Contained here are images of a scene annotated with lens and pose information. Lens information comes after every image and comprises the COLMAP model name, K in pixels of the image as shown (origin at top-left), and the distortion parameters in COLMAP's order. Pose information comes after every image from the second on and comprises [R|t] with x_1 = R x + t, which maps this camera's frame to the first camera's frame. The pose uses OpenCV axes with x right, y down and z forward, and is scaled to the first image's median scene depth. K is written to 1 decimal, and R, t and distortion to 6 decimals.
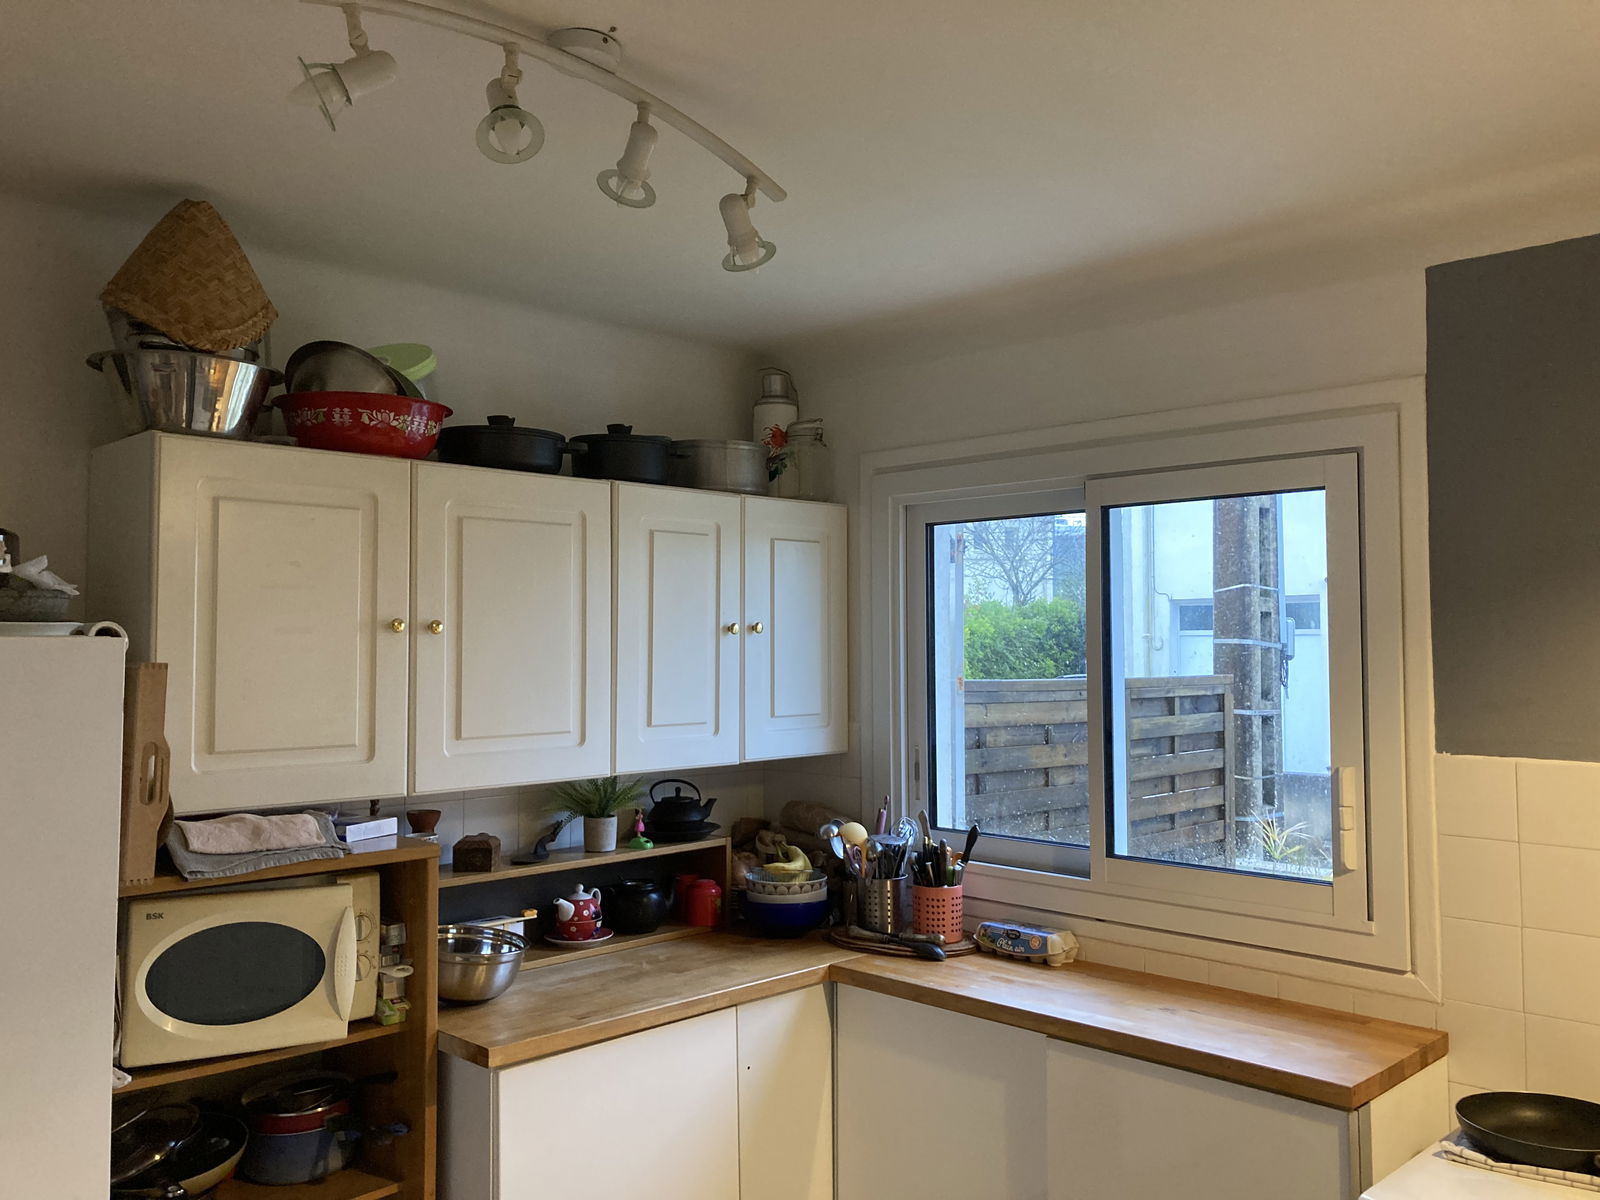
lens RADIAL K [[1341.2, 0, 800.0], [0, 1341.2, 600.0], [0, 0, 1]] dist [0.077299, -0.001064]
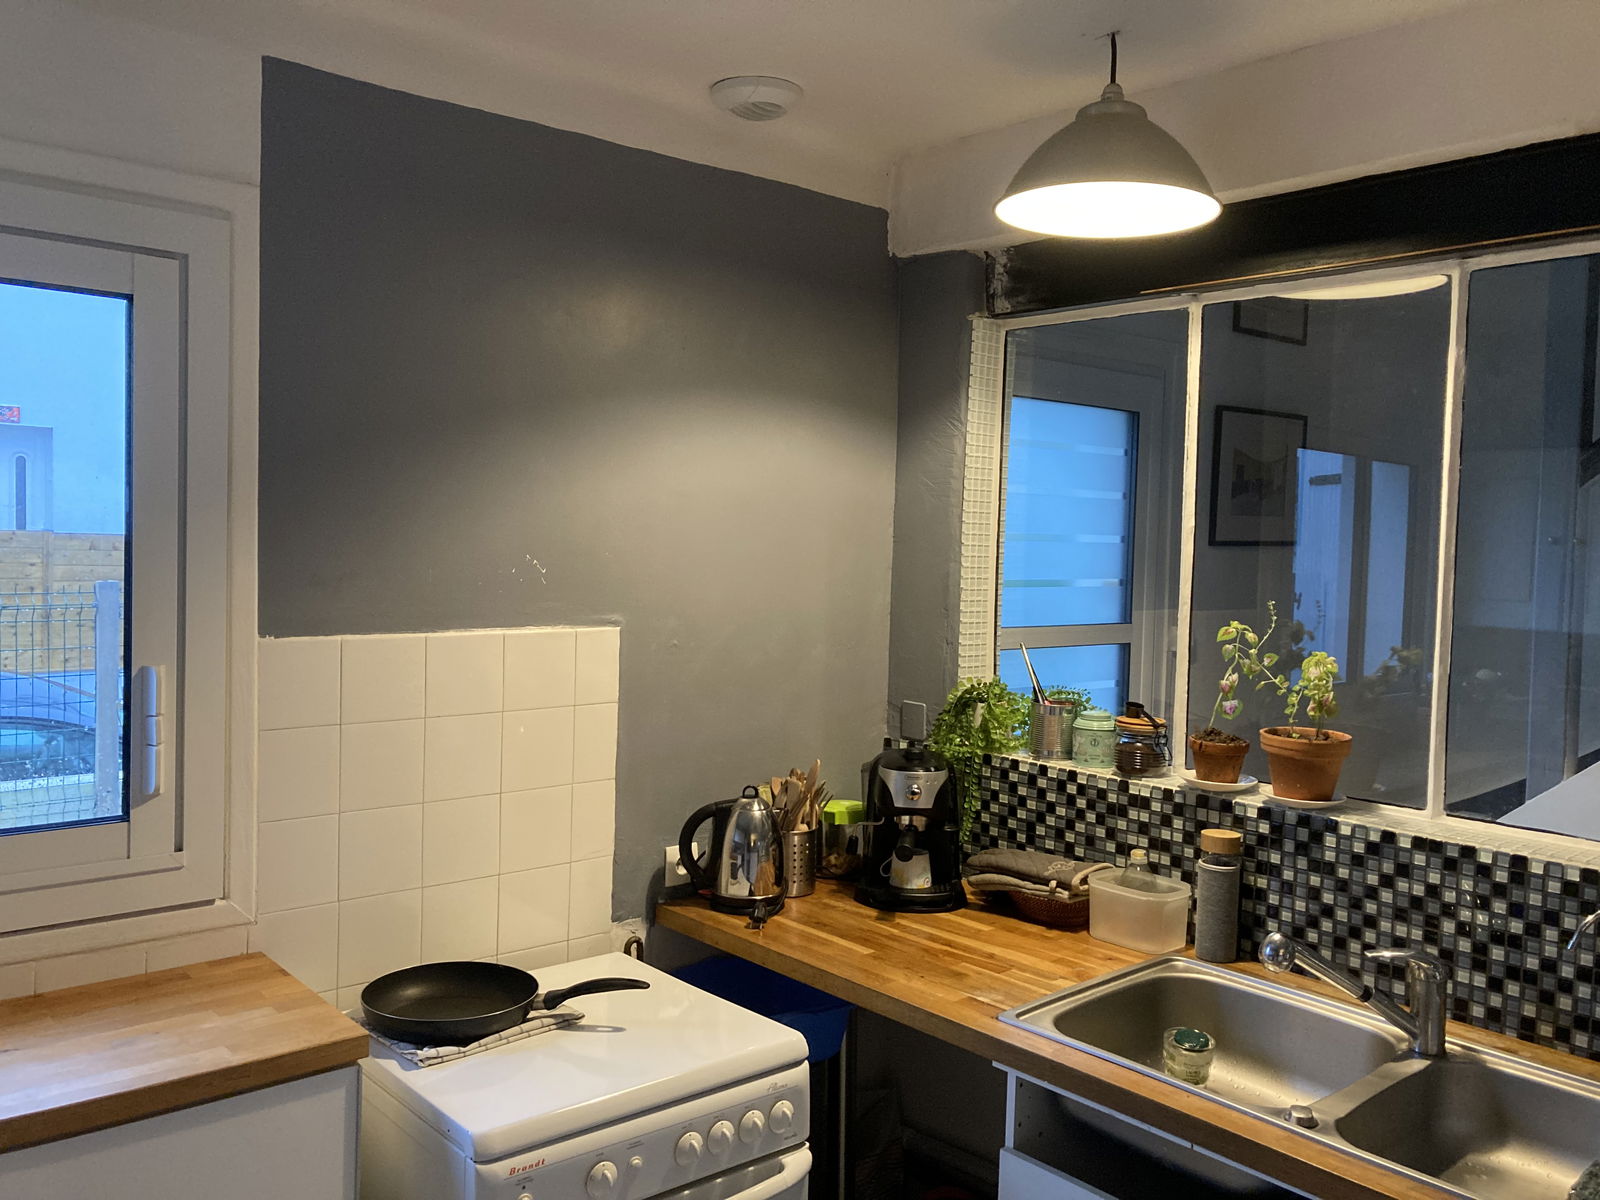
lens RADIAL K [[1304.5, 0, 800.0], [0, 1304.5, 600.0], [0, 0, 1]] dist [-0.000981, 0.000945]
pose [[0.087802, -0.046487, 0.995053, -0.314463], [-0.062991, 0.996652, 0.052120, 0.023758], [-0.994144, -0.067256, 0.084580, 0.588210]]
